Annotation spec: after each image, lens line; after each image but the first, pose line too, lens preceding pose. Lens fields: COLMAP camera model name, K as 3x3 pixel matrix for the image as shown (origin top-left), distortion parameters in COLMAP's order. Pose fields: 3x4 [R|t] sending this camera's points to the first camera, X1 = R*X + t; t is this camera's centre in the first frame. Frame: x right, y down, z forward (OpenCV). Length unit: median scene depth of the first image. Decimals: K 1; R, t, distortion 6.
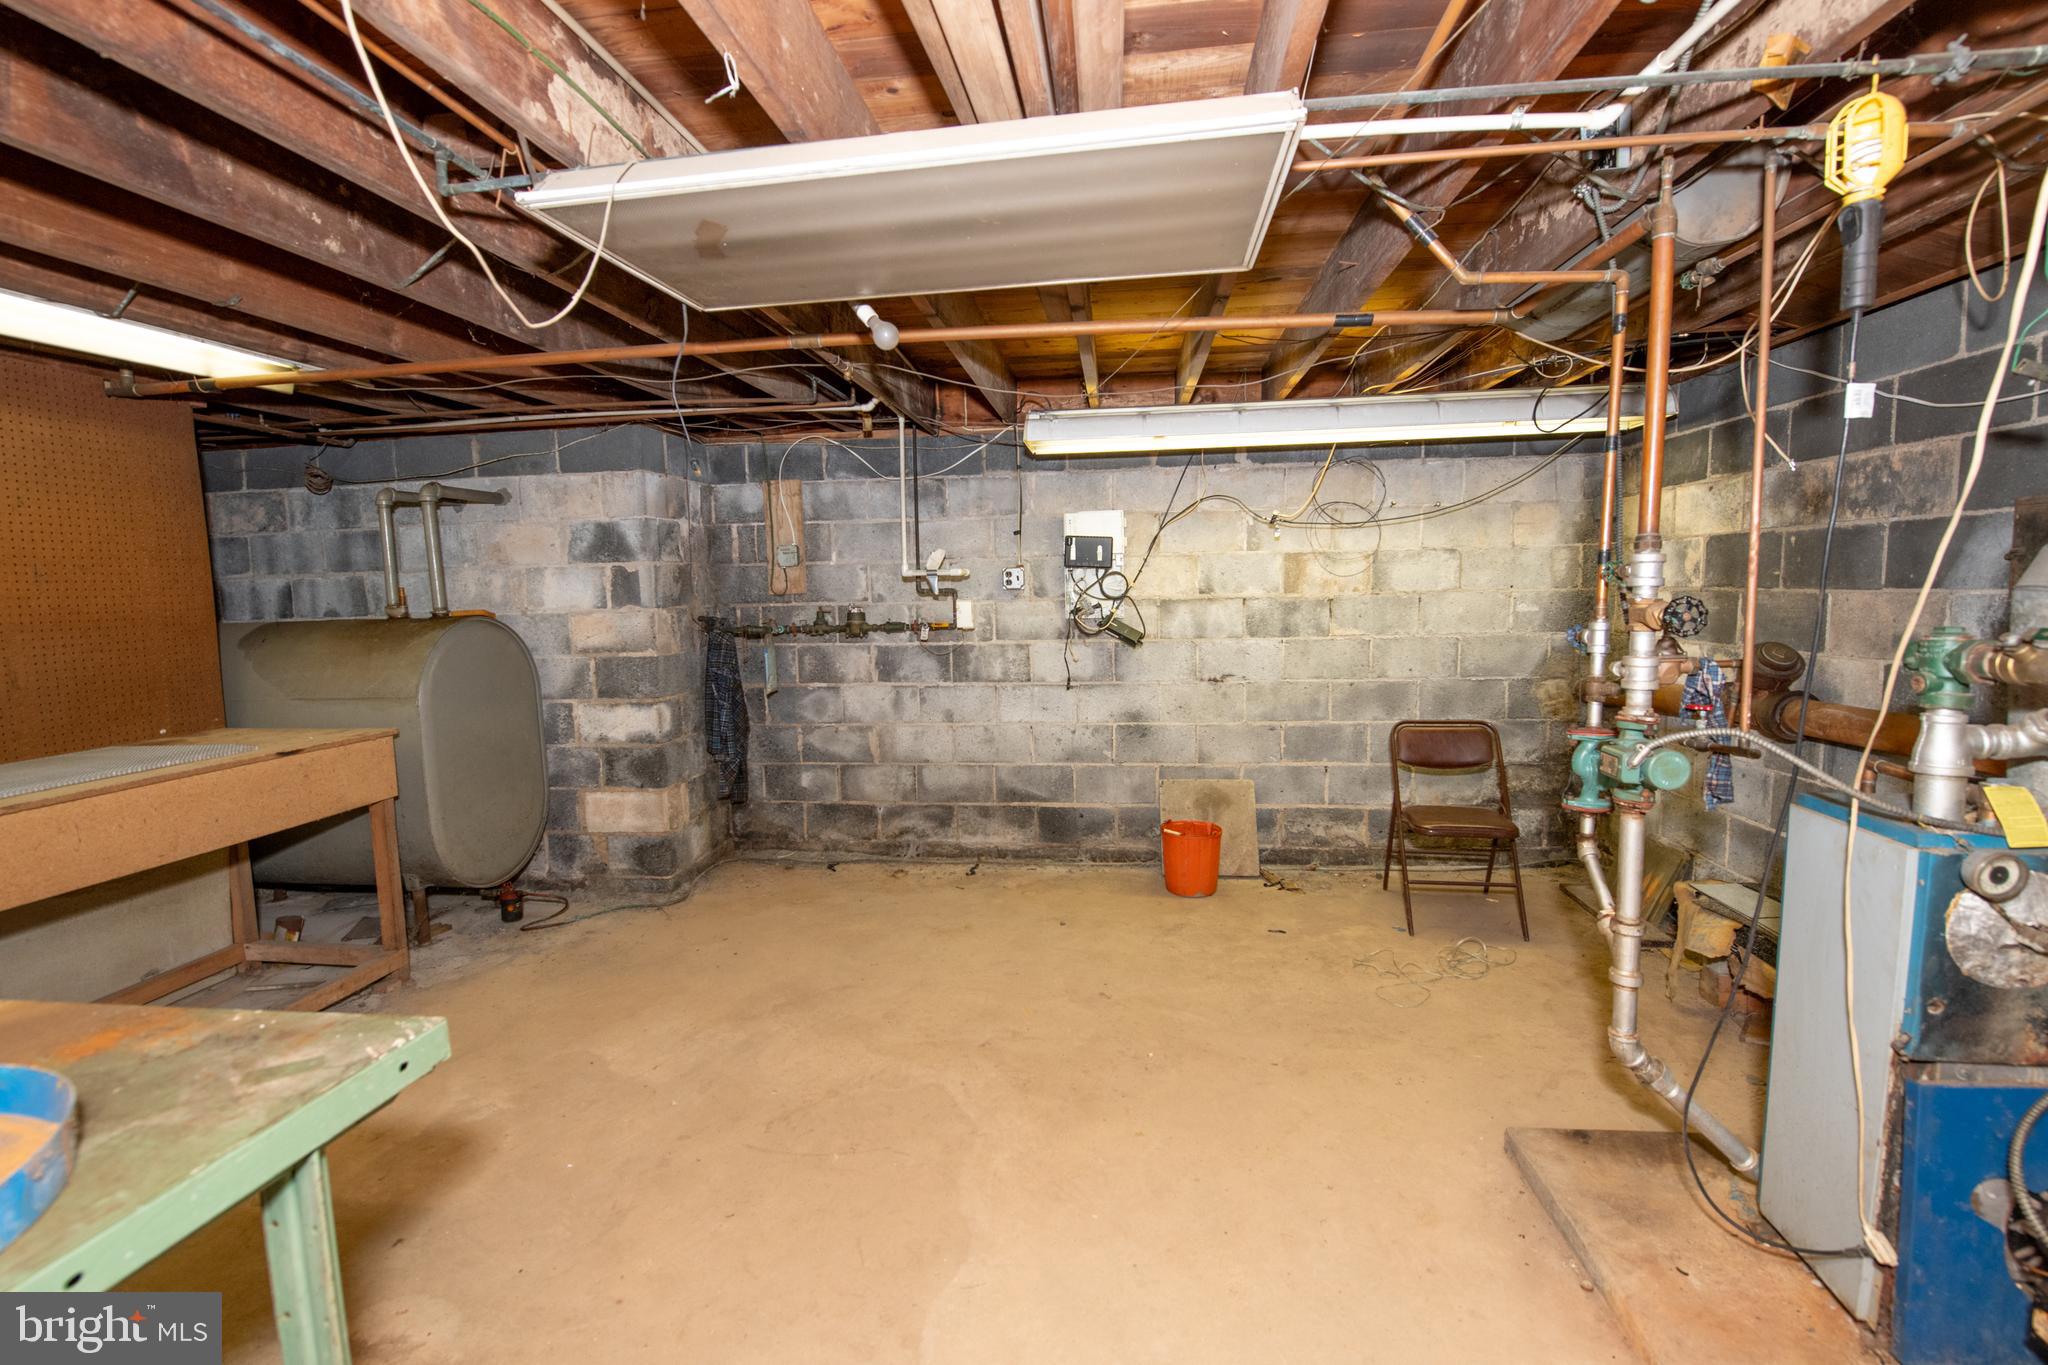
lens RADIAL K [[874.2, 0, 1015.0], [0, 874.2, 671.0], [0, 0, 1]] dist [-0.014866, -0.000417]
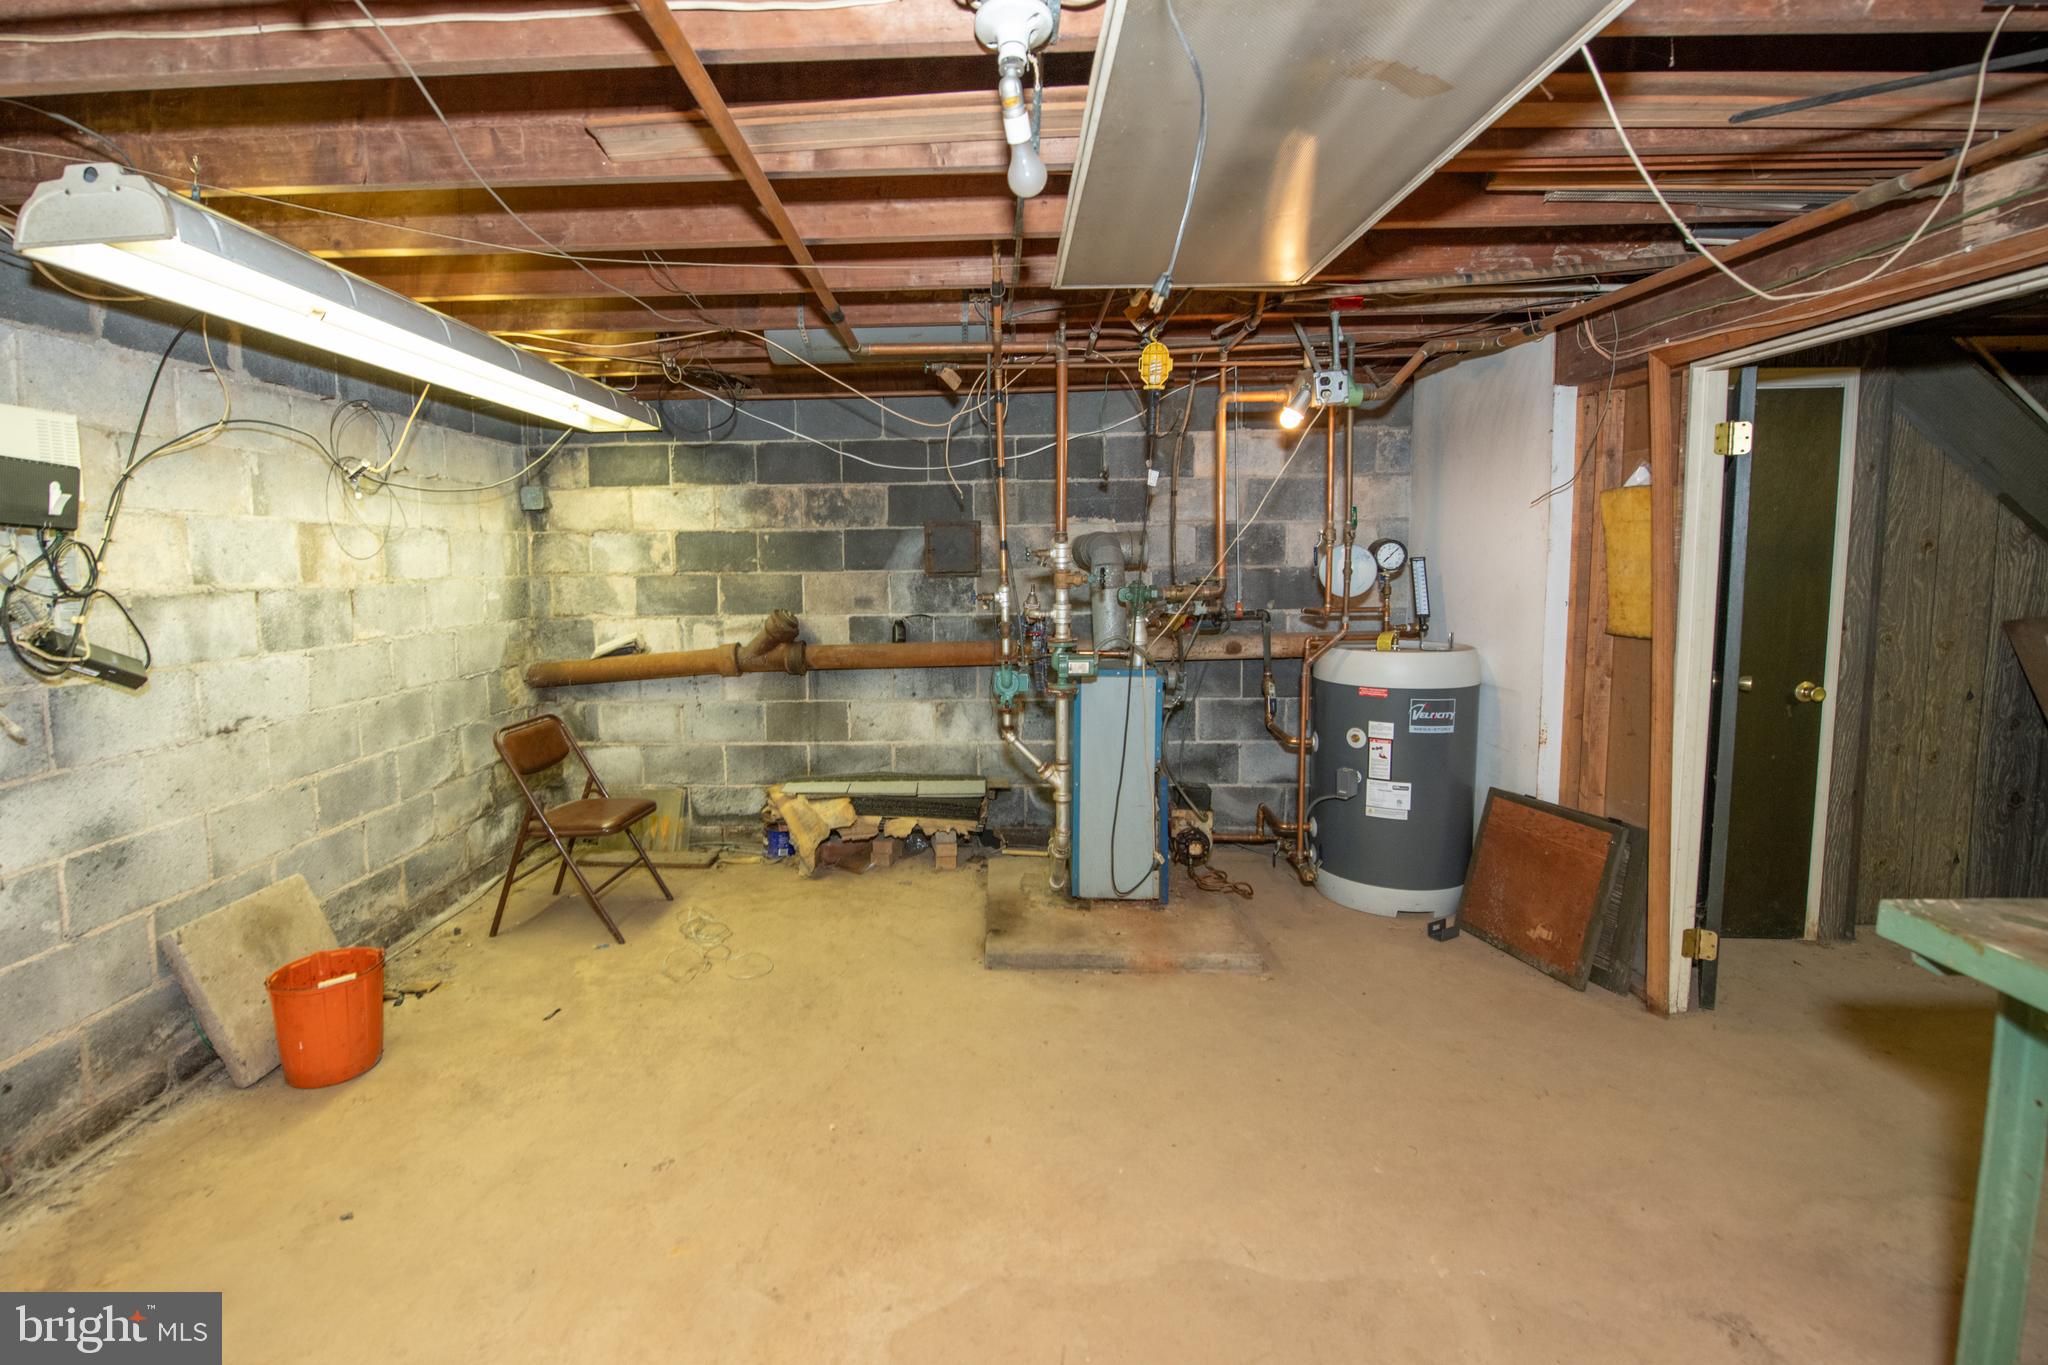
lens RADIAL K [[888.9, 0, 967.4], [0, 888.9, 641.1], [0, 0, 1]] dist [-0.034391, -0.000240]
pose [[-0.111230, -0.066661, 0.991556, -0.413099], [0.108467, 0.990973, 0.078789, -0.042359], [-0.987858, 0.116315, -0.102996, 0.574754]]
